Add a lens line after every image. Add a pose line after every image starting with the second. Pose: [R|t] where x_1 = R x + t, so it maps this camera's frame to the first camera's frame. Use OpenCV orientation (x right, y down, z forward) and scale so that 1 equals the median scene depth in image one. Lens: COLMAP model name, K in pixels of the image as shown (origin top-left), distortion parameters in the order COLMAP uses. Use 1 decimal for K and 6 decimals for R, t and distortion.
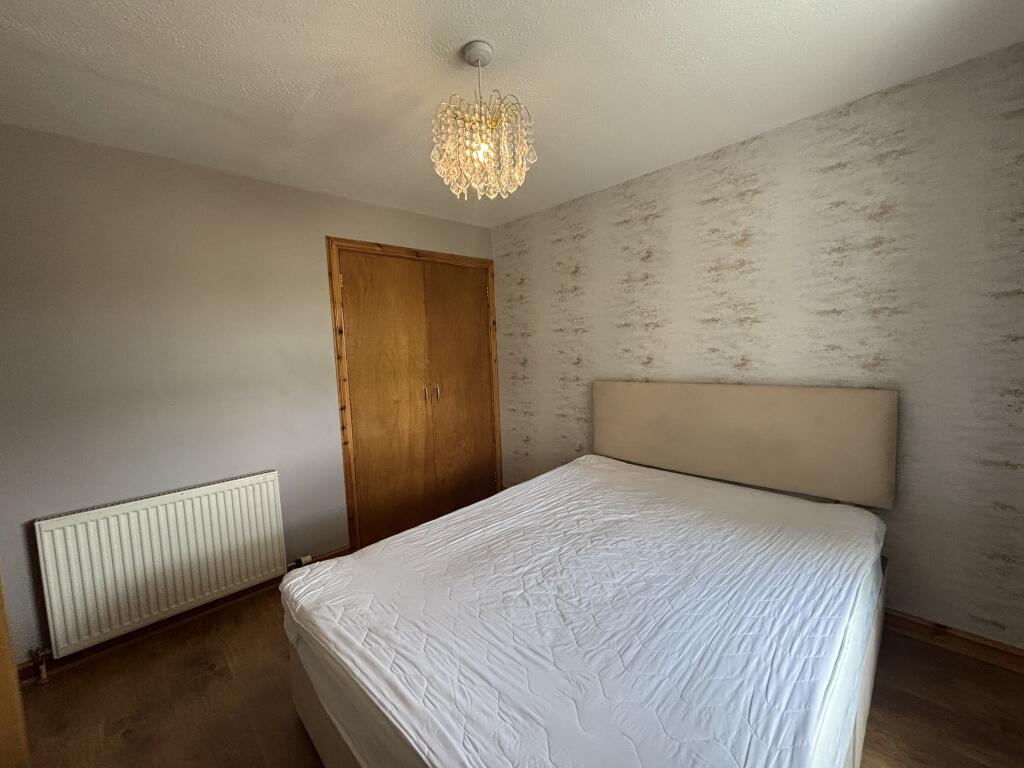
lens RADIAL K [[416.2, 0, 512.0], [0, 416.2, 384.0], [0, 0, 1]] dist [0.035096, 0.000013]
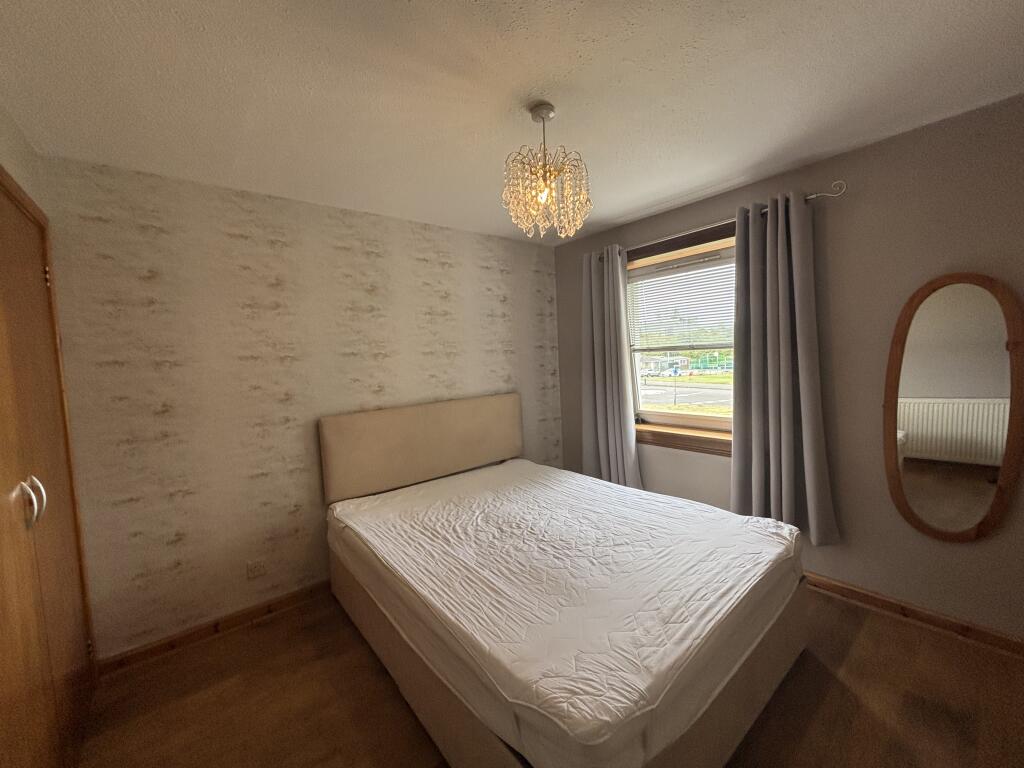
lens RADIAL K [[403.8, 0, 509.4], [0, 403.8, 399.3], [0, 0, 1]] dist [-0.043706, -0.000084]
pose [[0.100358, -0.061594, 0.993043, -0.635567], [0.140411, 0.988970, 0.047151, -0.032629], [-0.984994, 0.134702, 0.107899, 0.583481]]
